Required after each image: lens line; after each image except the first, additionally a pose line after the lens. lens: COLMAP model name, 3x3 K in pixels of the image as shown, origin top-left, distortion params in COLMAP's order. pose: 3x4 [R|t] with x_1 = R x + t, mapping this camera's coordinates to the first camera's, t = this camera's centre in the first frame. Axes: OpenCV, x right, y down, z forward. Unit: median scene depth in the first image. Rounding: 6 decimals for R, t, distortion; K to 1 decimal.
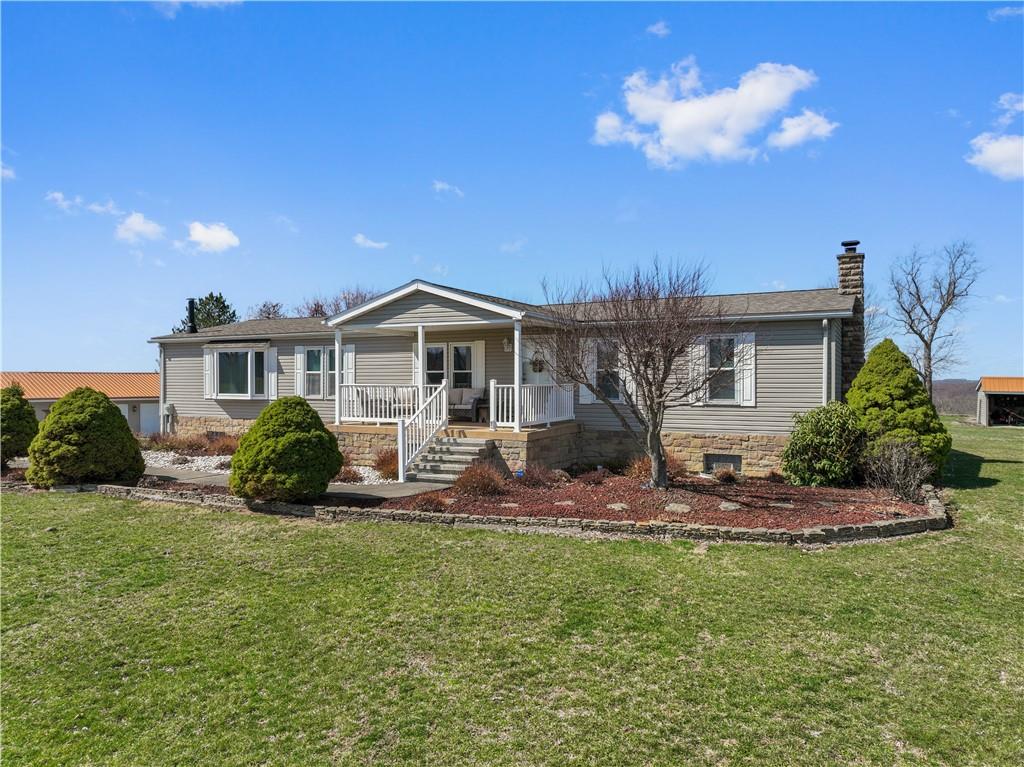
lens RADIAL K [[725.1, 0, 513.9], [0, 725.1, 381.7], [0, 0, 1]] dist [0.008683, 0.007666]
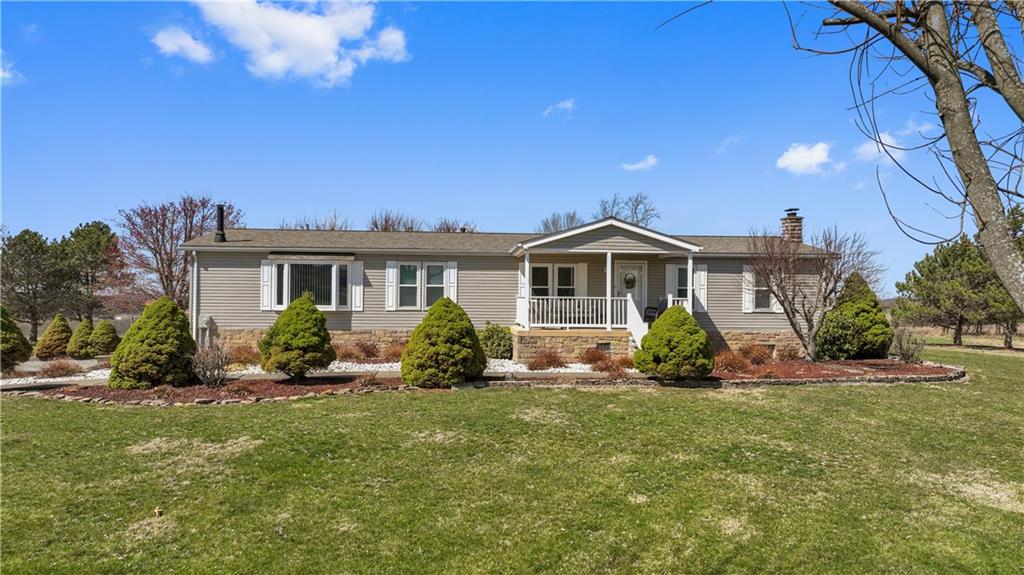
lens RADIAL K [[723.1, 0, 513.5], [0, 723.1, 280.5], [0, 0, 1]] dist [0.012803, 0.005422]
pose [[0.844232, 0.018604, 0.535655, -0.929279], [-0.006645, 0.999684, -0.024248, 0.006044], [-0.535937, 0.016912, 0.844089, -0.002948]]
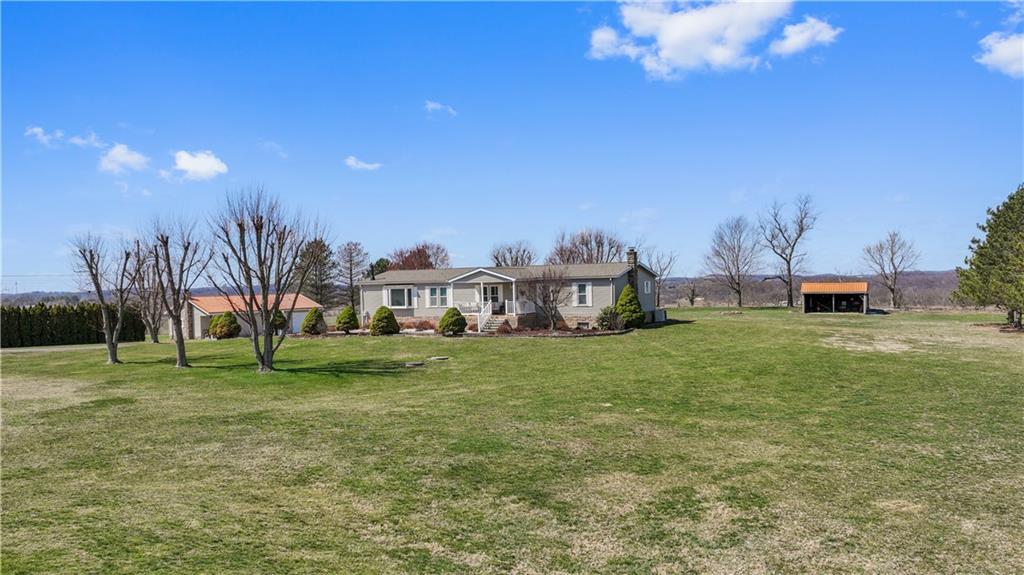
lens RADIAL K [[723.1, 0, 511.2], [0, 723.1, 302.6], [0, 0, 1]] dist [0.012803, 0.005422]
pose [[0.999440, -0.025977, -0.021100, 0.050642], [0.026478, 0.999366, 0.023818, -0.057053], [0.020468, -0.024363, 0.999494, -1.866913]]
